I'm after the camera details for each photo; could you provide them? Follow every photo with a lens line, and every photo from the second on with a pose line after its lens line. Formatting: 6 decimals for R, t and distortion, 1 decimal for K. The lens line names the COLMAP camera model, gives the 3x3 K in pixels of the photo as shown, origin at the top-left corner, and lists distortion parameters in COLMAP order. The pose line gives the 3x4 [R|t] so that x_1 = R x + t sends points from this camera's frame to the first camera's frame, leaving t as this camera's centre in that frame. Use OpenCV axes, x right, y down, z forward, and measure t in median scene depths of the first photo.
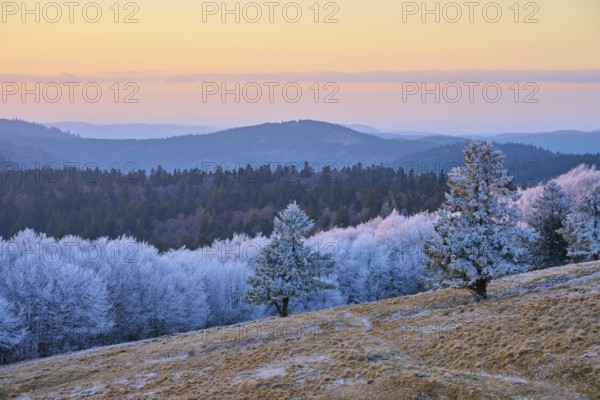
lens RADIAL K [[2011.8, 0, 299.7], [0, 2011.8, 199.5], [0, 0, 1]] dist [0.006836, 0.000000]
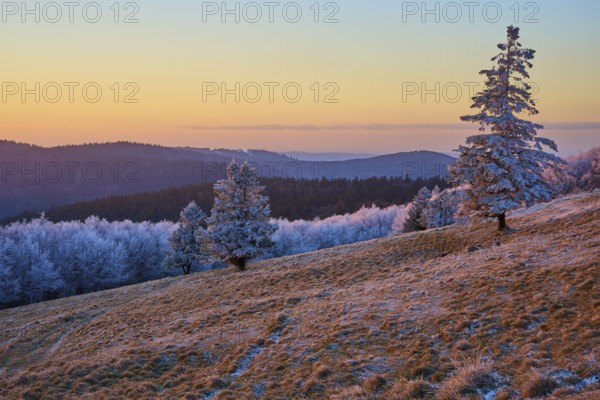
lens RADIAL K [[1118.9, 0, 302.1], [0, 1118.9, 198.9], [0, 0, 1]] dist [0.018595, 0.000000]
pose [[0.992268, 0.005997, -0.123968, 0.153579], [-0.005526, 0.999976, 0.004141, -0.003862], [0.123990, -0.003423, 0.992278, 0.137024]]
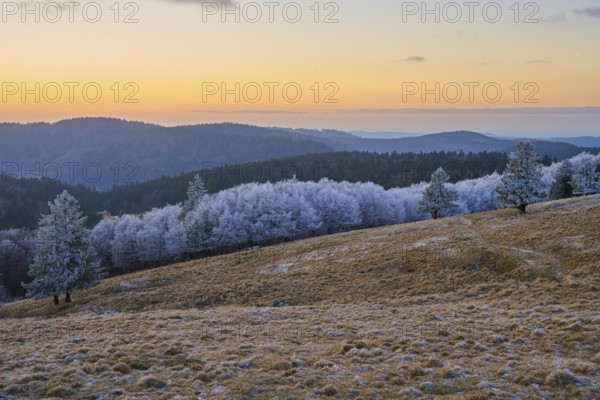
lens RADIAL K [[888.5, 0, 295.8], [0, 888.5, 199.7], [0, 0, 1]] dist [0.001287, 0.000000]
pose [[0.983100, 0.020313, -0.181941, 0.015715], [-0.013279, 0.999120, 0.039795, 0.000177], [0.182589, -0.036707, 0.982504, 0.012312]]
